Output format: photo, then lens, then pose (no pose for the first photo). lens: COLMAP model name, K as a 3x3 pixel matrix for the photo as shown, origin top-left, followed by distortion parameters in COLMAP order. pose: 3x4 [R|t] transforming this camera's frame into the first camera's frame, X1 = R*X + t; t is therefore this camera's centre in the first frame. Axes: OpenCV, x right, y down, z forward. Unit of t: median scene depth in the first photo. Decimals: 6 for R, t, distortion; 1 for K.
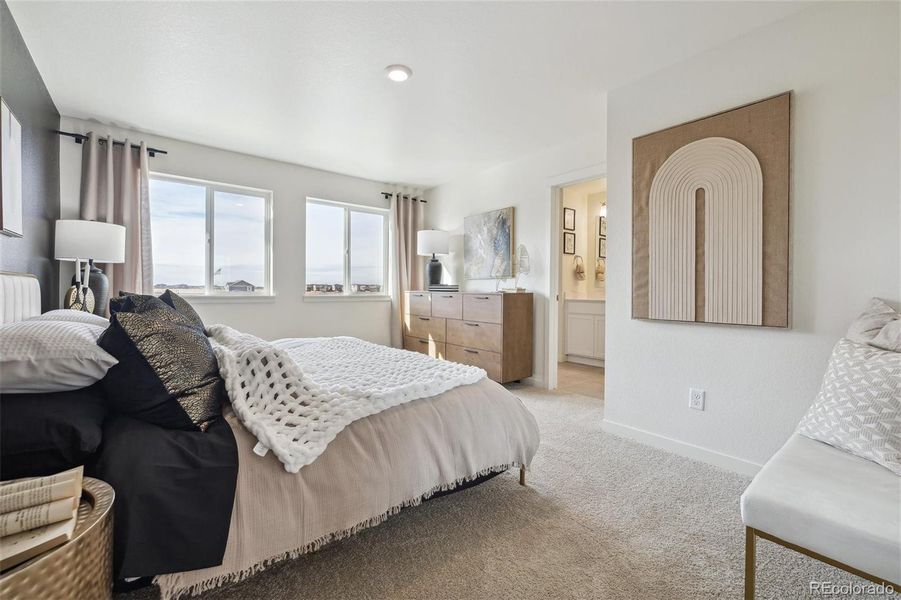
lens RADIAL K [[383.2, 0, 447.0], [0, 383.2, 293.3], [0, 0, 1]] dist [-0.001340, -0.000148]
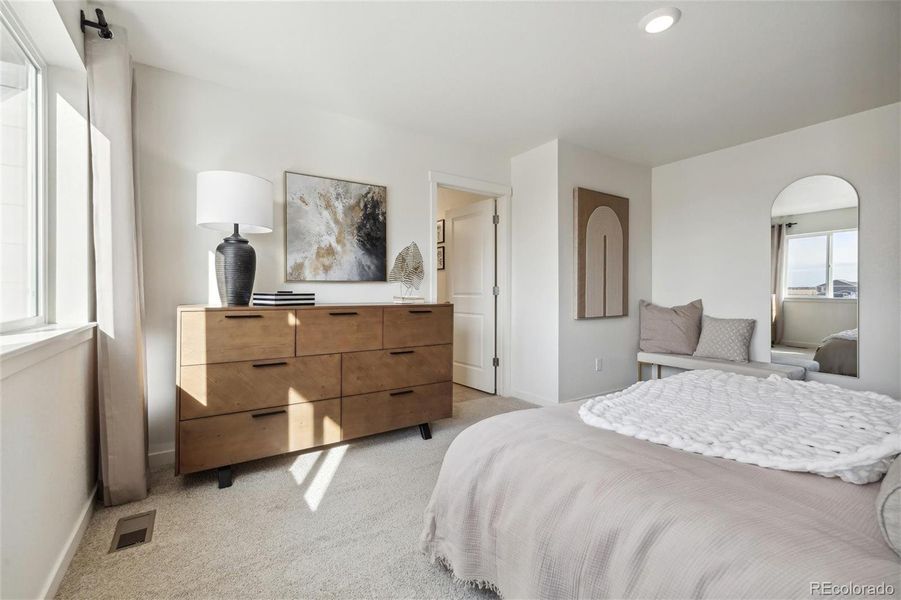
lens RADIAL K [[383.2, 0, 447.0], [0, 383.2, 293.3], [0, 0, 1]] dist [-0.001340, -0.000148]
pose [[0.097088, -0.010979, 0.995215, -0.674703], [0.008921, 0.999909, 0.010161, -0.032049], [-0.995236, 0.007892, 0.097177, 0.977544]]
